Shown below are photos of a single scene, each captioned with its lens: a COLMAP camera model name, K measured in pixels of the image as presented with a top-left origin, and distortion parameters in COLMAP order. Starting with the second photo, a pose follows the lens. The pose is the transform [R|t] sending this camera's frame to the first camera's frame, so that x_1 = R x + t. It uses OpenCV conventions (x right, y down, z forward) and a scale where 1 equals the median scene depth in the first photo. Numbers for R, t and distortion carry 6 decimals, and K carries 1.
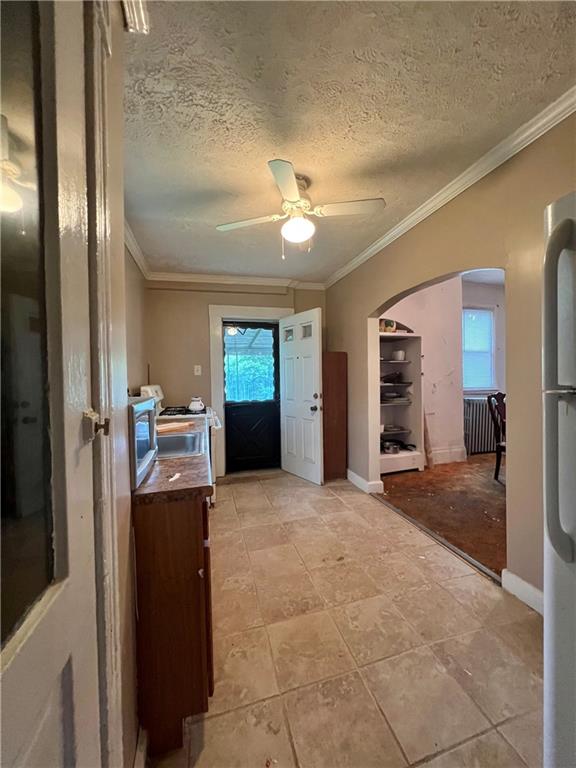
lens RADIAL K [[306.8, 0, 289.7], [0, 306.8, 383.5], [0, 0, 1]] dist [-0.001540, 0.000299]
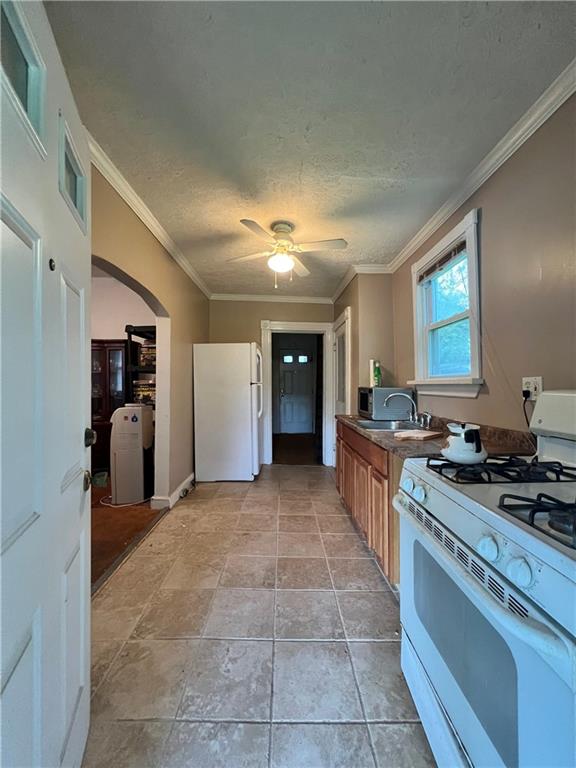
lens RADIAL K [[306.8, 0, 289.7], [0, 306.8, 383.5], [0, 0, 1]] dist [-0.001540, 0.000299]
pose [[-0.968663, 0.001377, 0.248374, -0.181114], [0.006749, 0.999761, 0.020777, -0.017360], [-0.248286, 0.021802, -0.968441, 1.305389]]
